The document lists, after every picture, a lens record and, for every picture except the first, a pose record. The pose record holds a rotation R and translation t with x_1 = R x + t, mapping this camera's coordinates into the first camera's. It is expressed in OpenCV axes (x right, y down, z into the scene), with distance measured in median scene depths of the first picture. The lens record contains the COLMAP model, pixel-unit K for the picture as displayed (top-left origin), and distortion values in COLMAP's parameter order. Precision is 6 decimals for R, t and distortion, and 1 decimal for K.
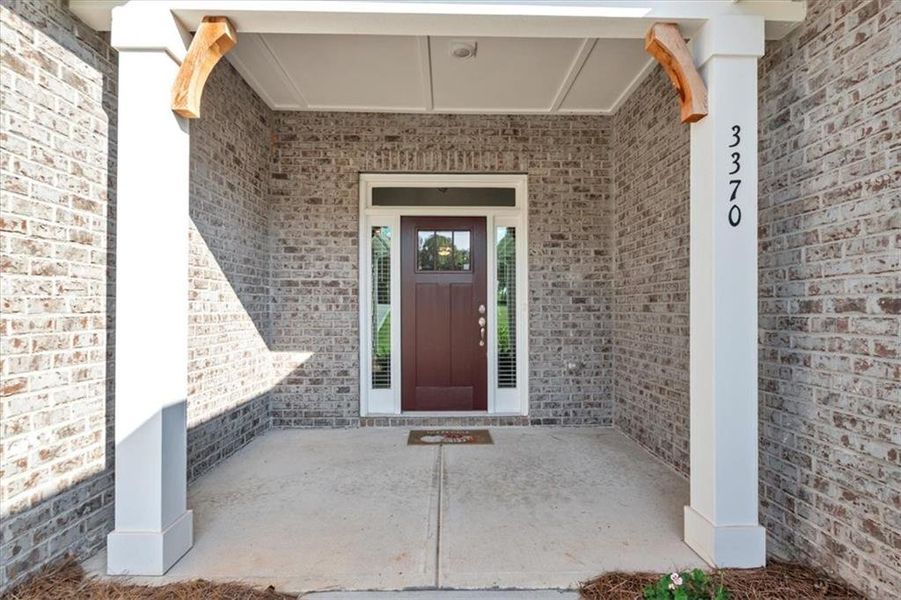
lens RADIAL K [[442.2, 0, 450.5], [0, 442.2, 300.0], [0, 0, 1]] dist [0.002222, 0.000184]
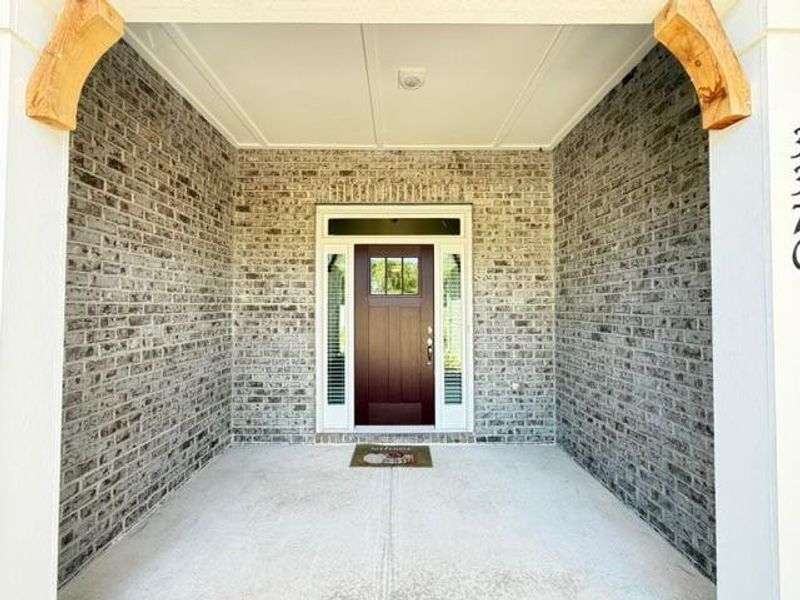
lens RADIAL K [[323.5, 0, 393.4], [0, 323.5, 299.2], [0, 0, 1]] dist [0.000310, -0.000066]
pose [[0.999718, -0.000636, -0.023724, 0.002010], [0.000534, 0.999991, -0.004319, -0.054746], [0.023727, 0.004305, 0.999709, 0.219325]]
